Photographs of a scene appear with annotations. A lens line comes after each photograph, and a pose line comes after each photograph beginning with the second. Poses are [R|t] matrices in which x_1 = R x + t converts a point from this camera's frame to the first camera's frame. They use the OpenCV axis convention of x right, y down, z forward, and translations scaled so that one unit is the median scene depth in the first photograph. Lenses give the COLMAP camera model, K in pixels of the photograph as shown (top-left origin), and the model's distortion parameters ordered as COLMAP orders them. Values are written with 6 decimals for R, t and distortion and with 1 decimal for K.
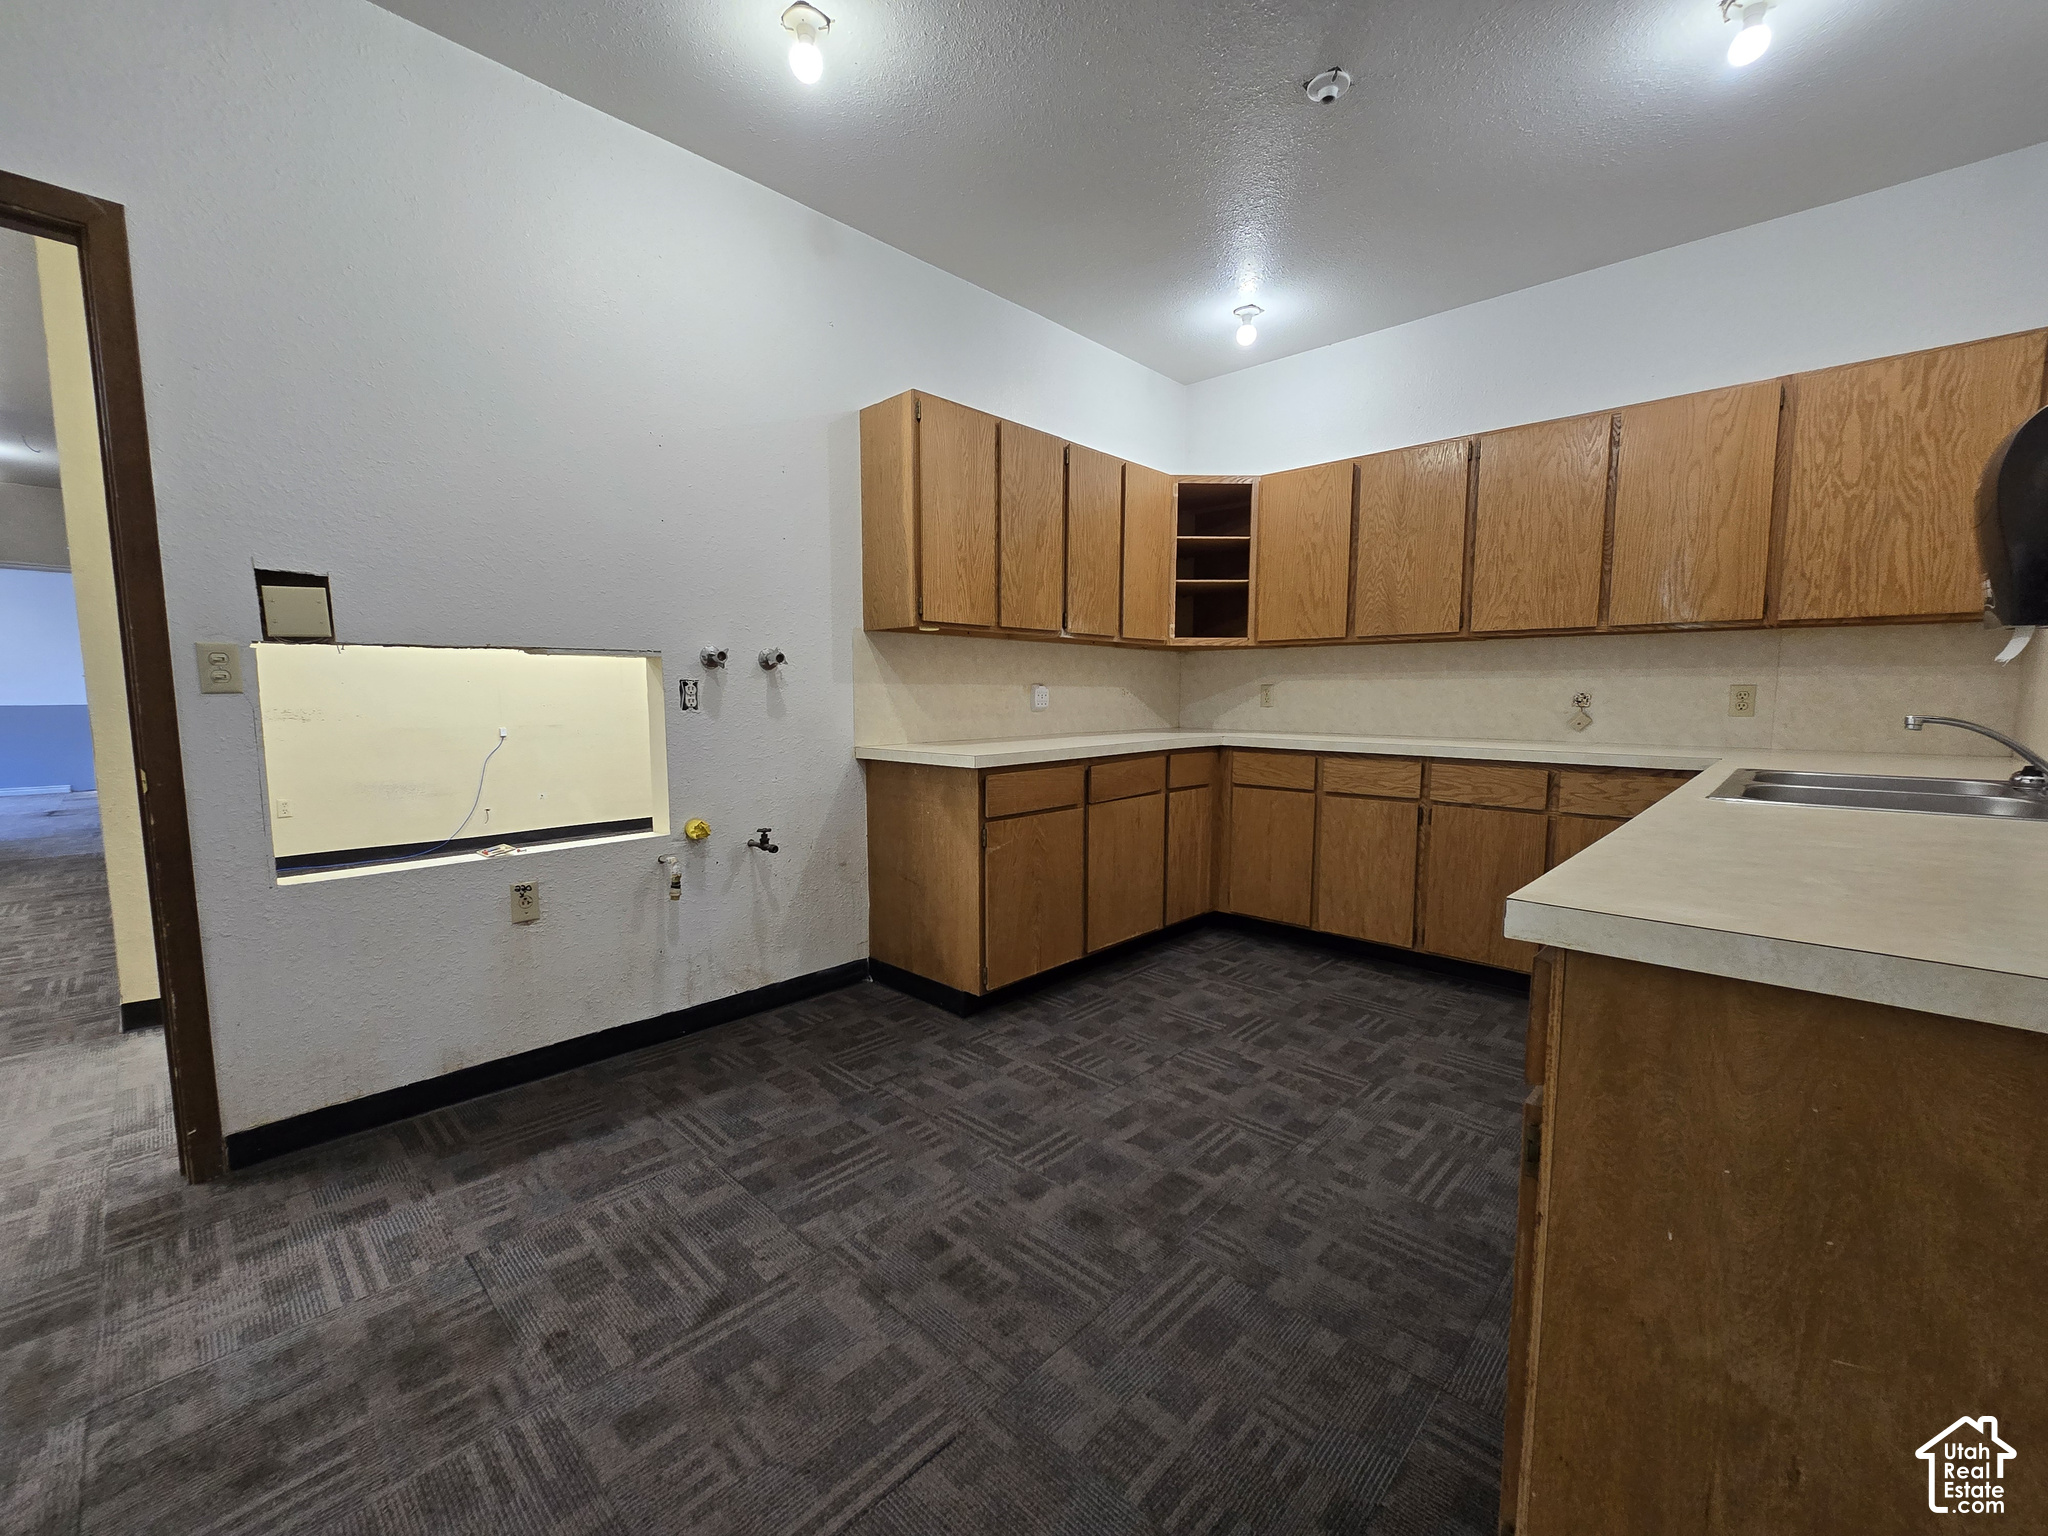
lens RADIAL K [[833.2, 0, 1018.5], [0, 833.2, 772.7], [0, 0, 1]] dist [-0.002383, -0.000059]
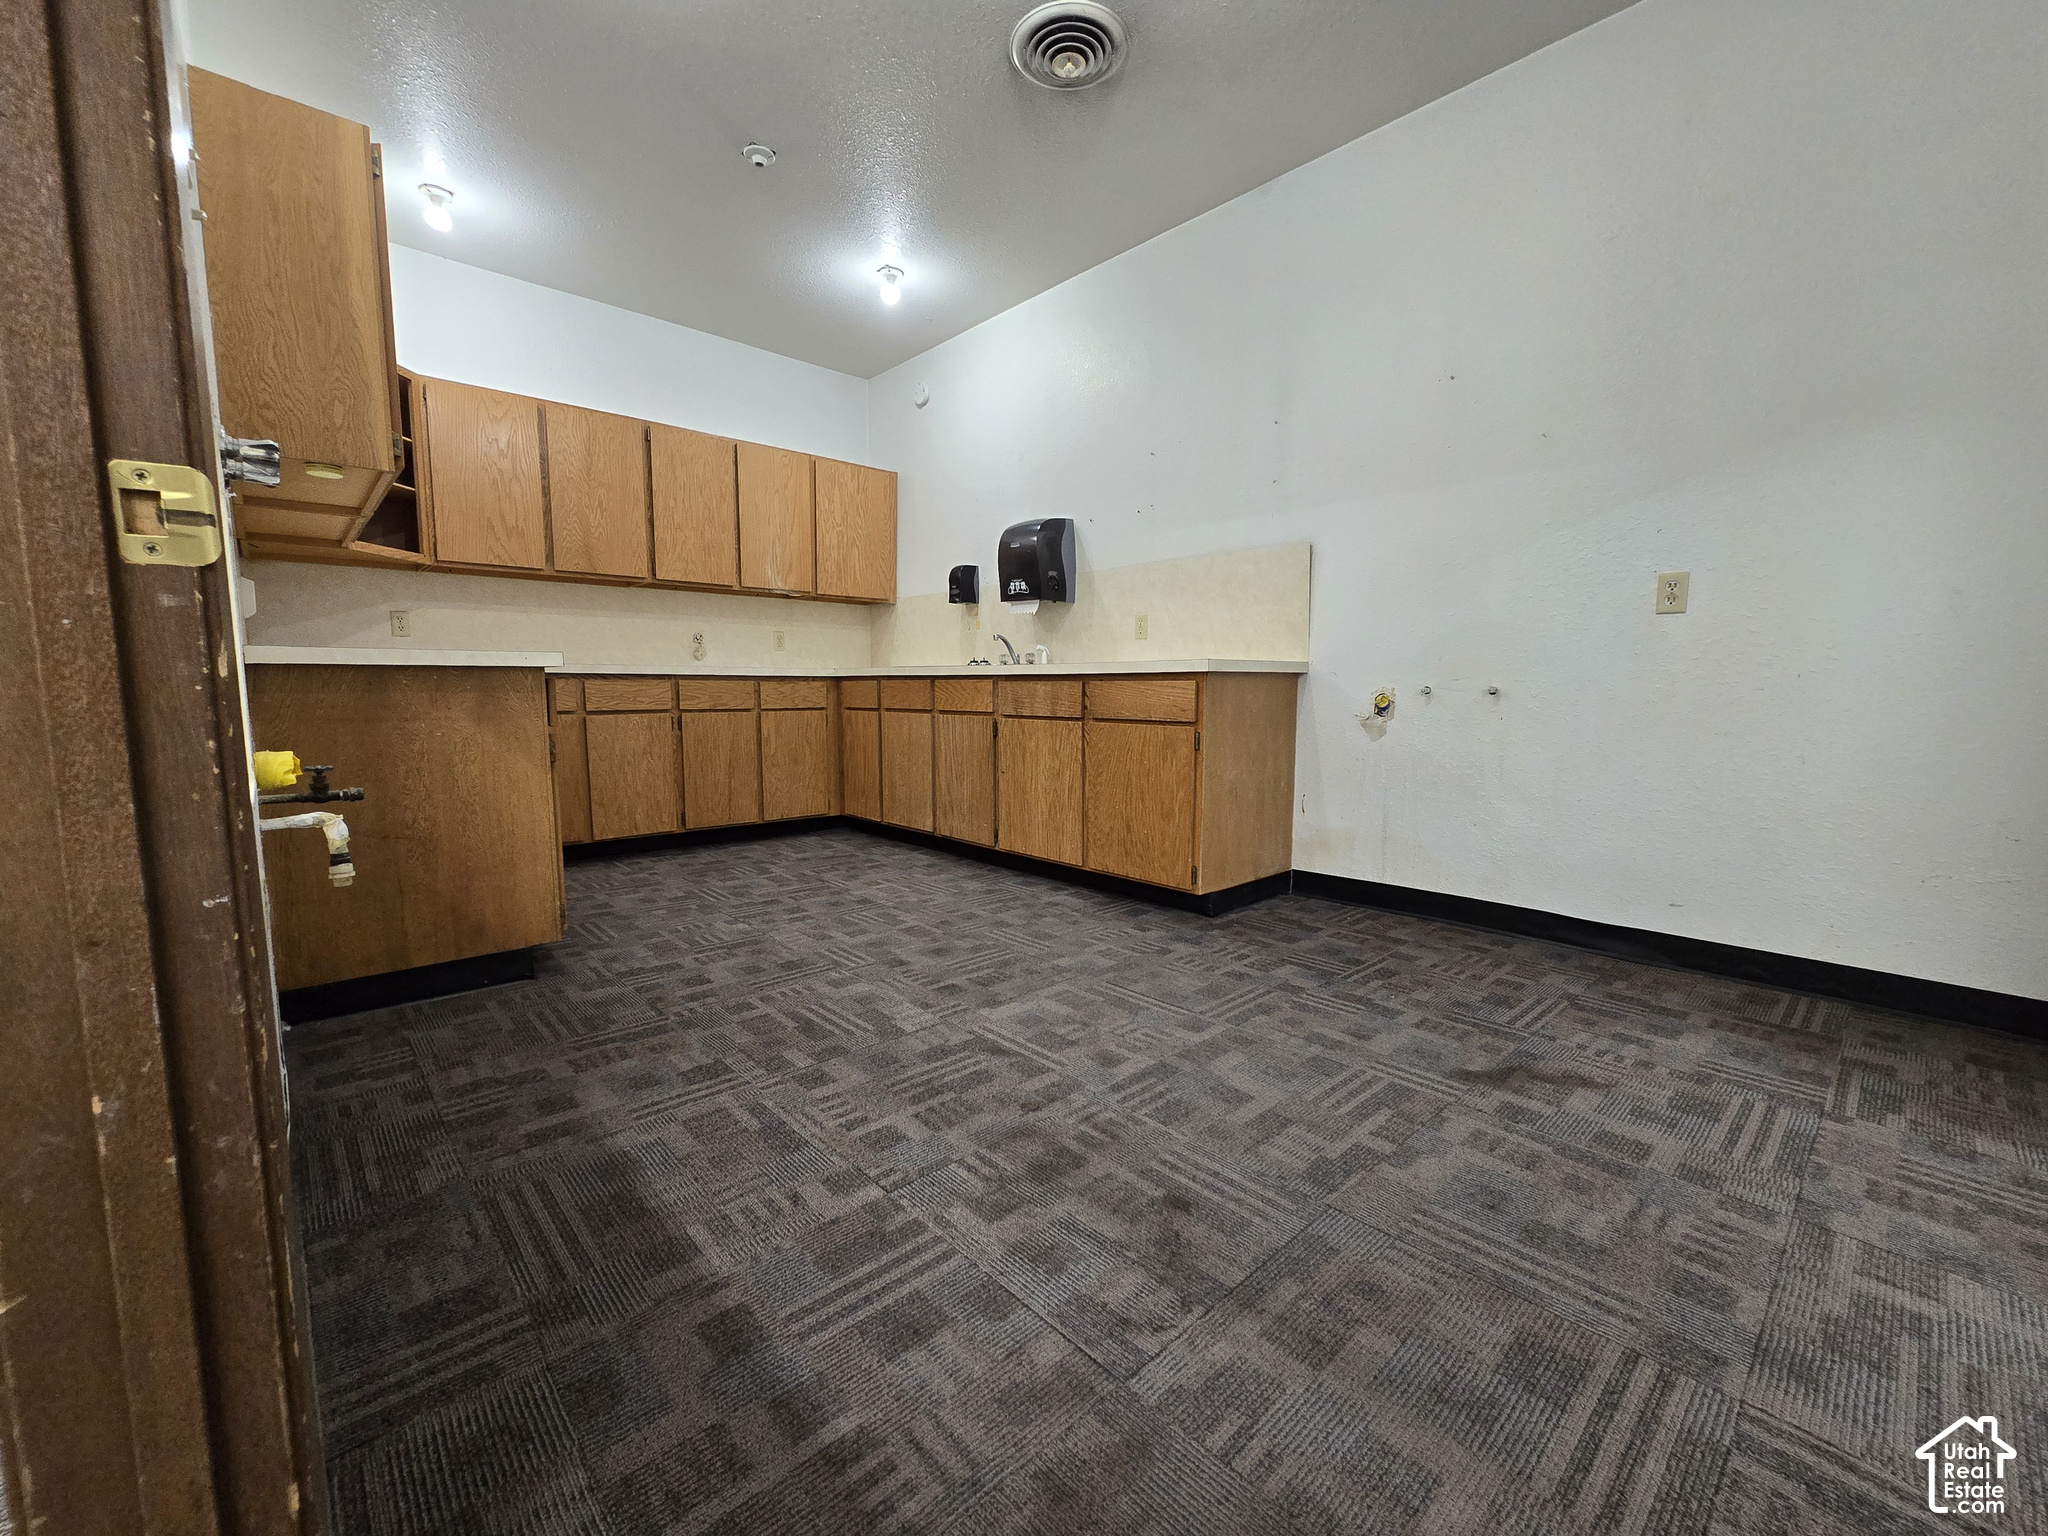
lens RADIAL K [[833.2, 0, 1017.8], [0, 833.2, 770.5], [0, 0, 1]] dist [-0.002383, -0.000059]
pose [[0.071670, -0.103194, 0.992076, -1.009463], [0.095227, 0.990798, 0.096182, 0.071879], [-0.992872, 0.087579, 0.080837, 0.545137]]
